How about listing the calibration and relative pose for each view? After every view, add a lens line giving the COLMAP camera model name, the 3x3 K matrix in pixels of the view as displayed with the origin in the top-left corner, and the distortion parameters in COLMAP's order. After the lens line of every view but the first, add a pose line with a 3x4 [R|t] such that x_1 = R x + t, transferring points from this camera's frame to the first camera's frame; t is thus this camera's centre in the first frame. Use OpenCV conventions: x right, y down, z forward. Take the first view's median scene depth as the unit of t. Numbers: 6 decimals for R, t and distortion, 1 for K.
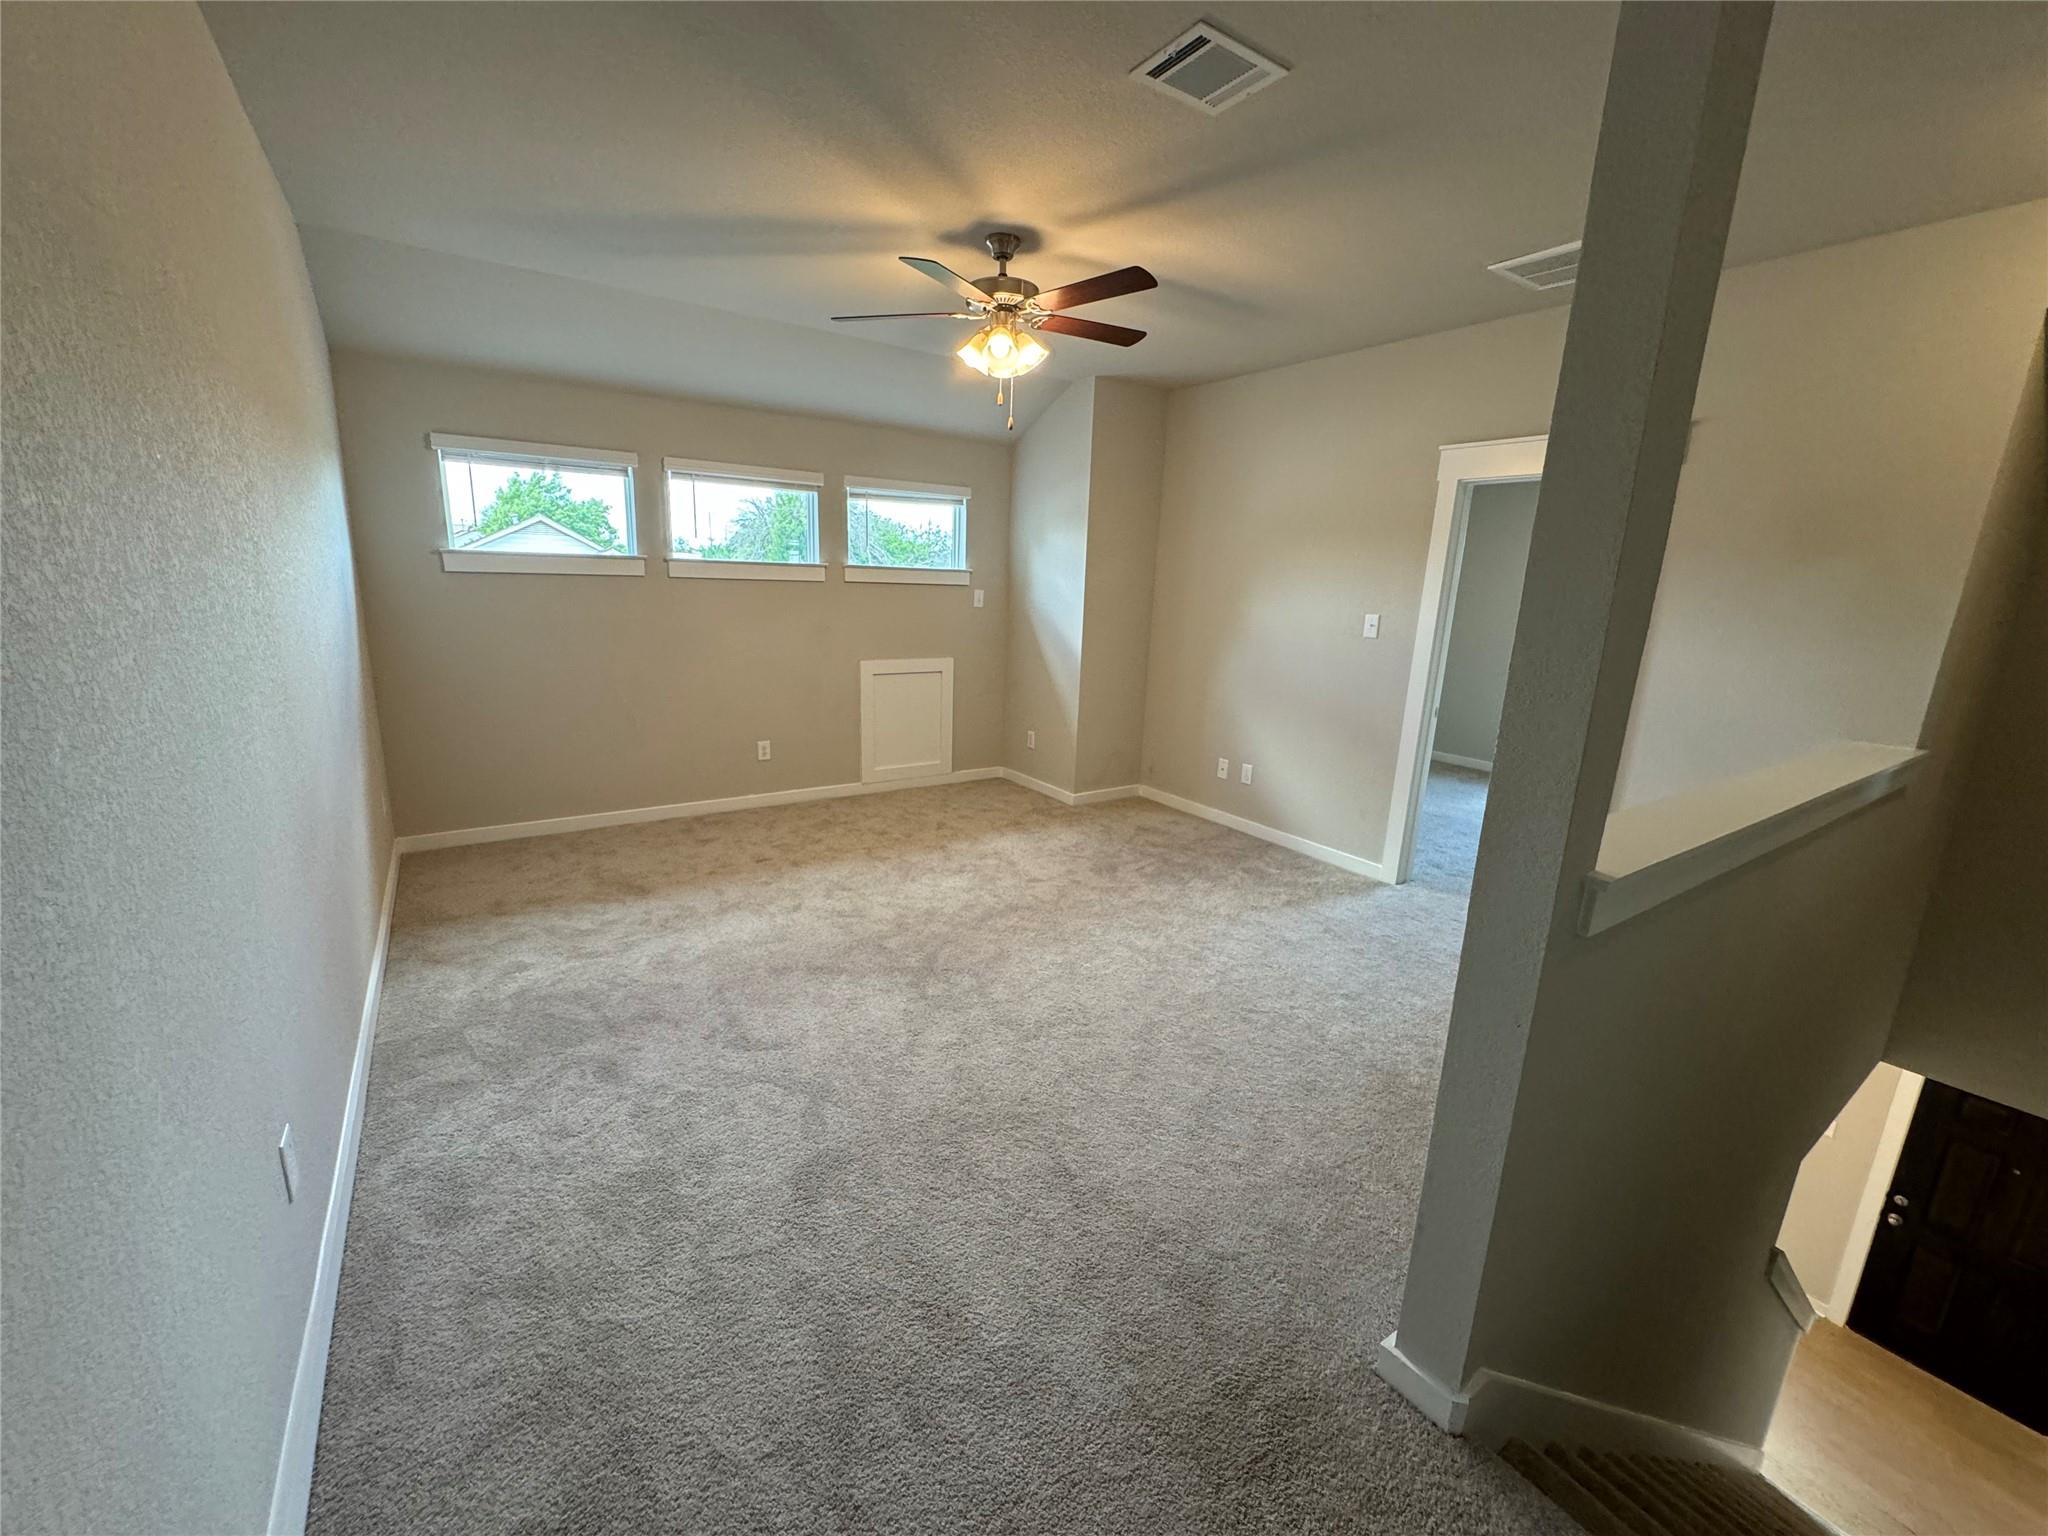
lens RADIAL K [[820.3, 0, 1025.4], [0, 820.3, 767.6], [0, 0, 1]] dist [-0.002748, 0.000608]
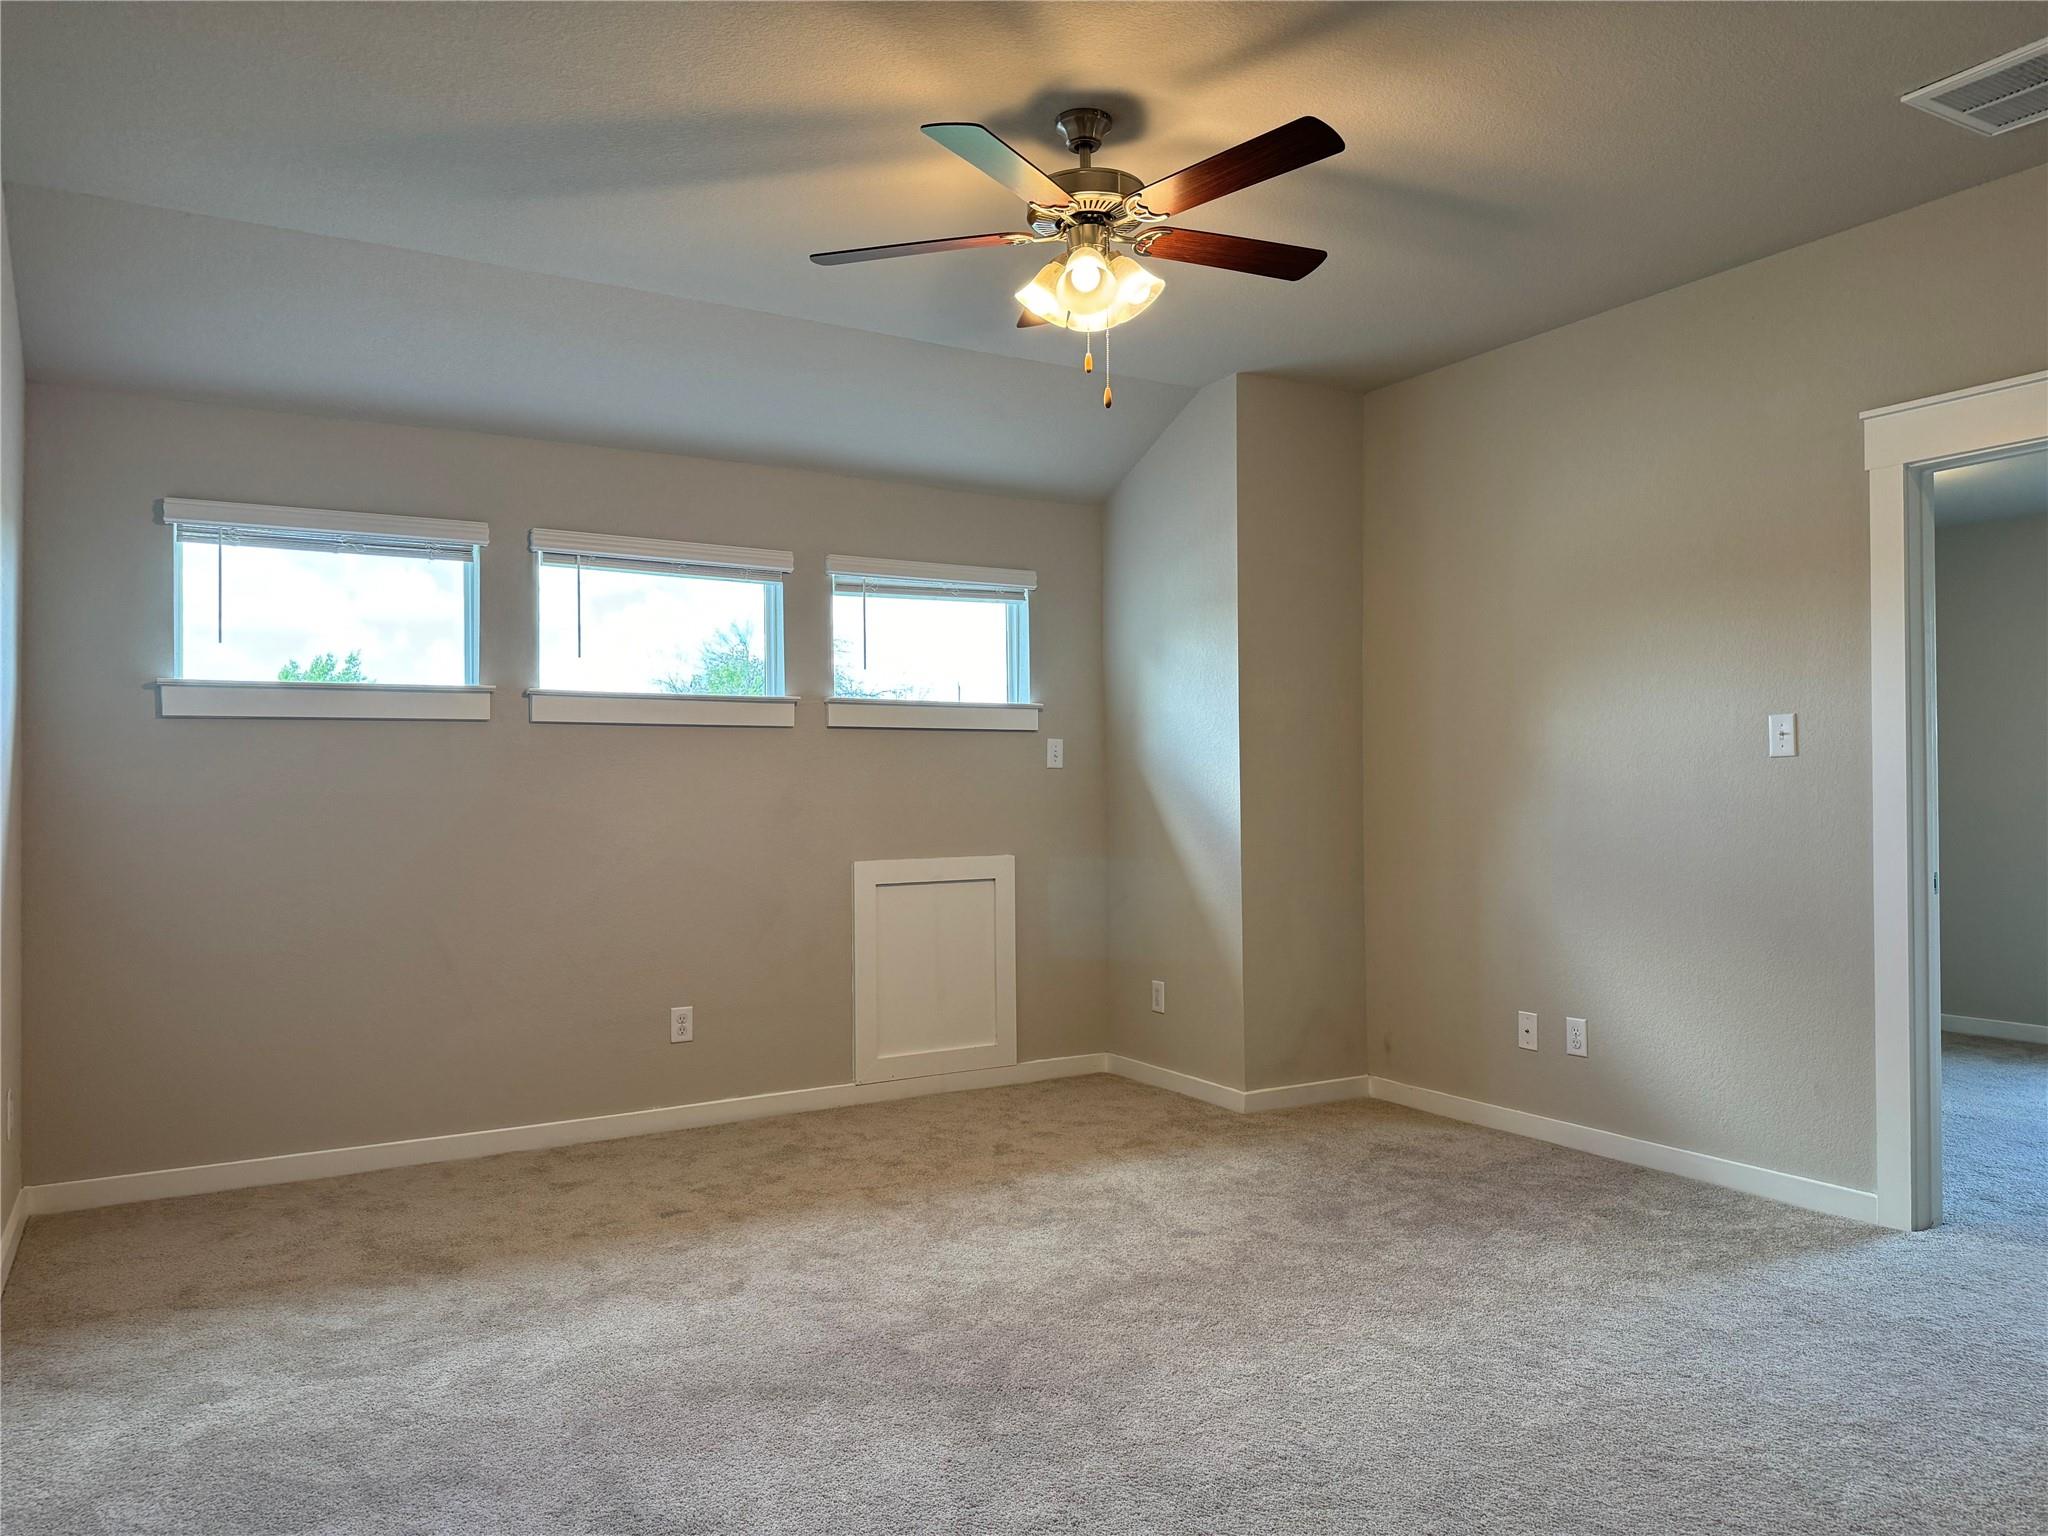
lens RADIAL K [[1445.5, 0, 1026.4], [0, 1445.5, 773.8], [0, 0, 1]] dist [0.023481, -0.028002]
pose [[0.996658, -0.047499, -0.066456, -0.016995], [0.030084, 0.969812, -0.241991, 0.081267], [0.075945, 0.239183, 0.968000, 0.040958]]
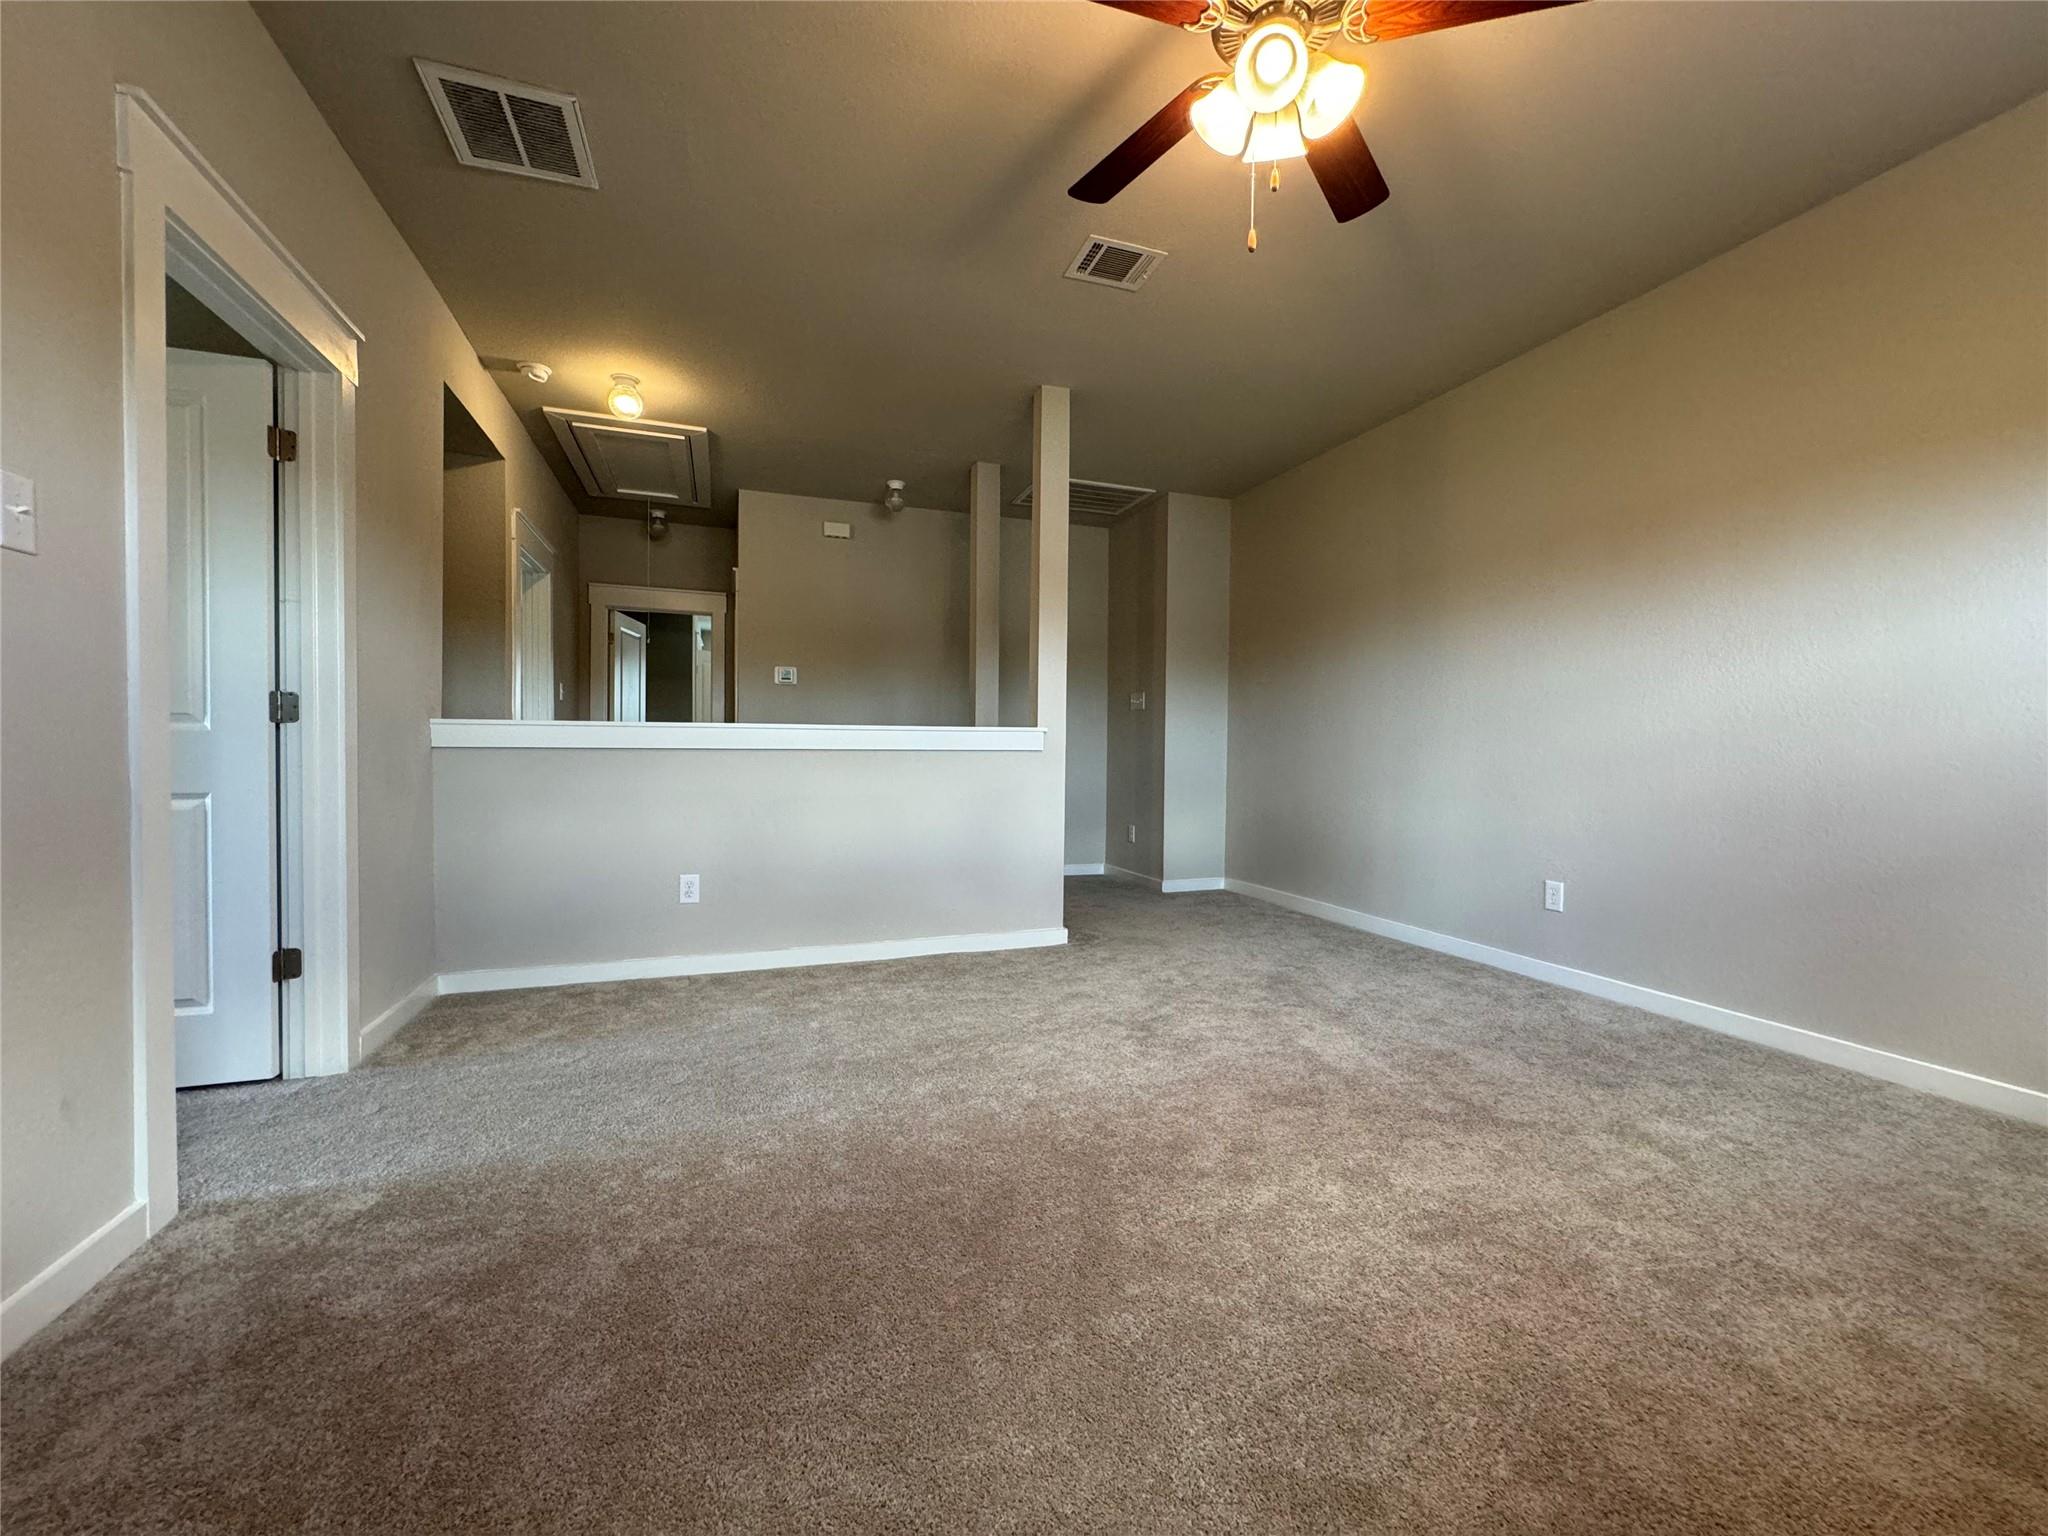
lens RADIAL K [[816.3, 0, 1026.9], [0, 816.3, 766.6], [0, 0, 1]] dist [-0.005134, 0.000055]
pose [[-0.965917, -0.053832, 0.253194, -0.023255], [0.010239, 0.969425, 0.245175, -0.173981], [-0.258651, 0.239411, -0.935832, 1.400109]]
